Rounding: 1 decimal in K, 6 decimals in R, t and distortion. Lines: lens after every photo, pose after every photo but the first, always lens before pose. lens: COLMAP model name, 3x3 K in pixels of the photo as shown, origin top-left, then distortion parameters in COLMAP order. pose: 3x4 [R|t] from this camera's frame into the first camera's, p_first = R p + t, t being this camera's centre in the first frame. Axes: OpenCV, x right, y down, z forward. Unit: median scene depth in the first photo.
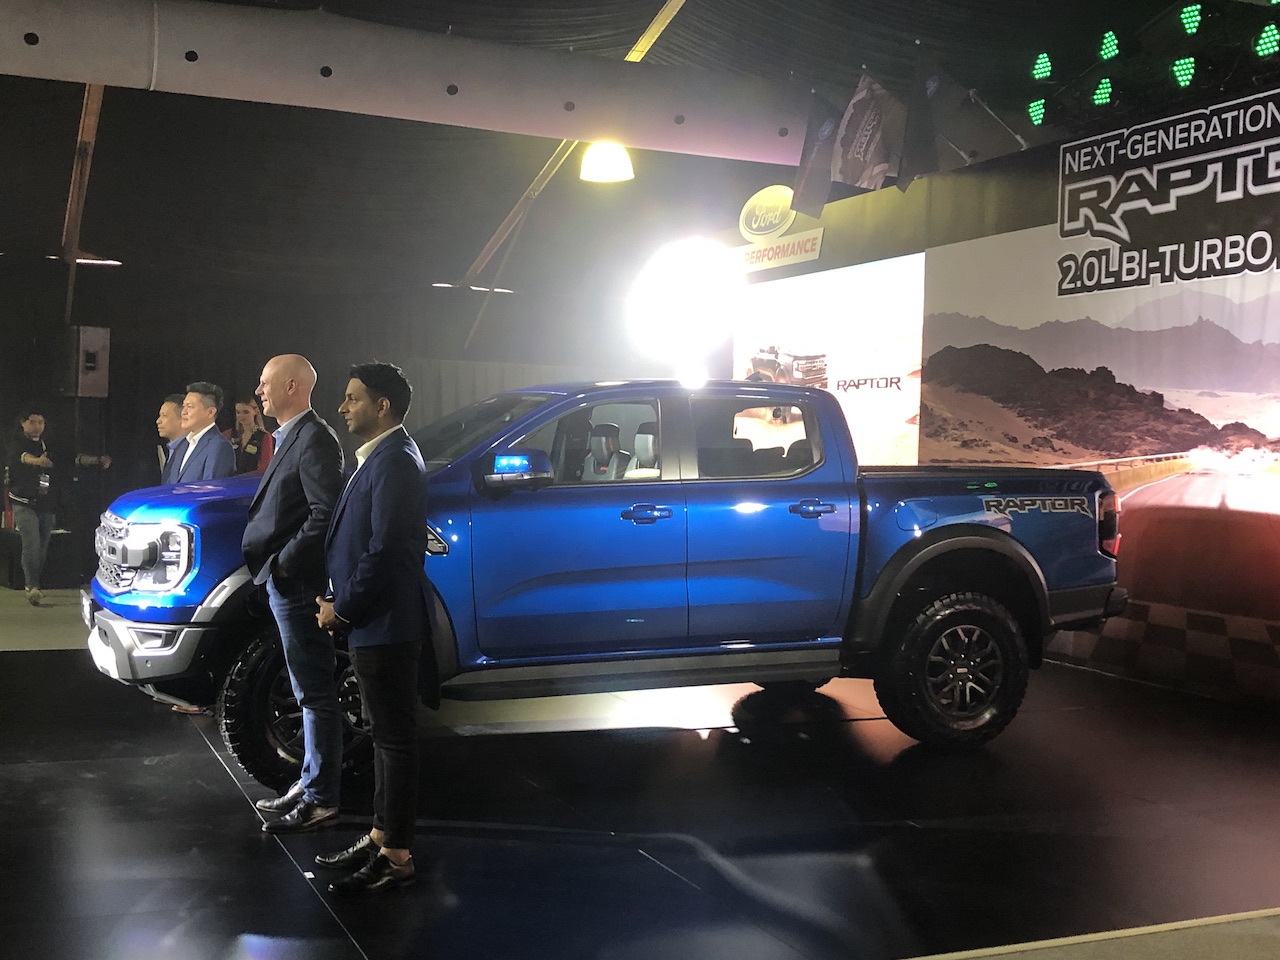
lens RADIAL K [[1563.2, 0, 628.3], [0, 1563.2, 447.6], [0, 0, 1]] dist [0.109041, 0.000000]
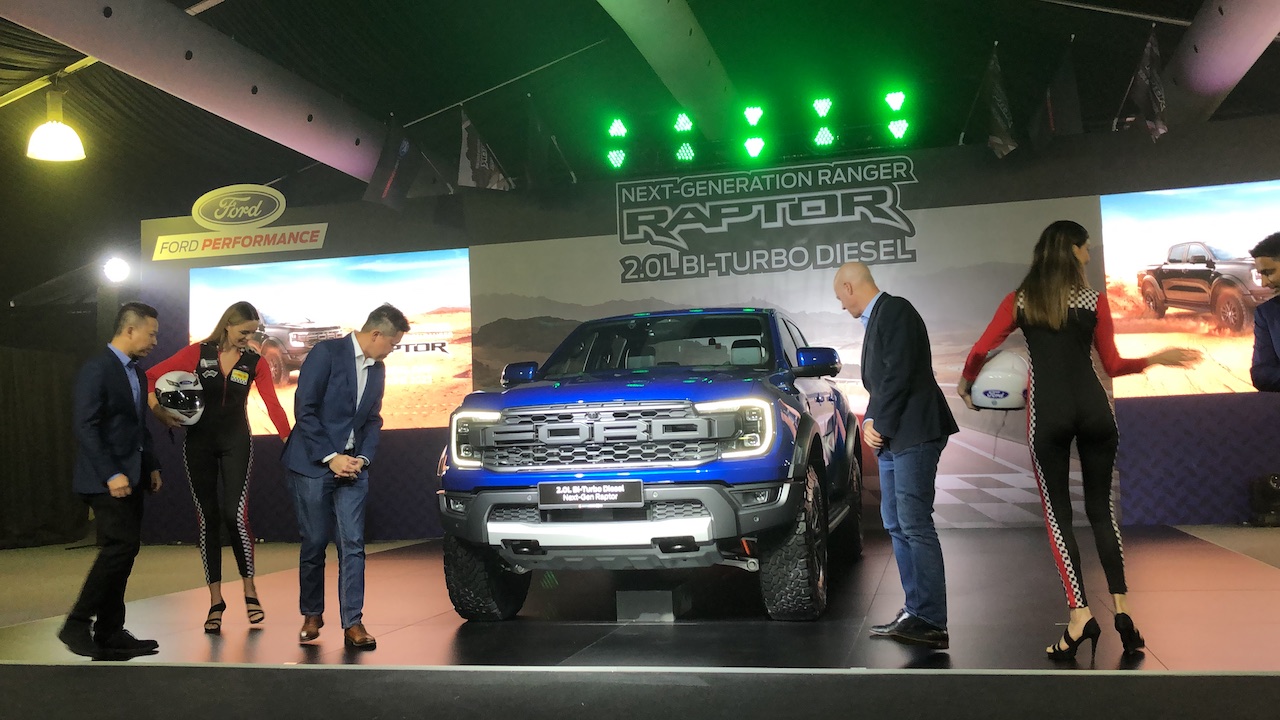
lens RADIAL K [[1236.3, 0, 629.1], [0, 1236.3, 358.0], [0, 0, 1]] dist [0.107418, 0.000000]
pose [[0.613965, 0.012794, 0.789230, -0.678202], [0.050310, 0.997201, -0.055302, 0.040417], [-0.787729, 0.073659, 0.611603, 0.315719]]
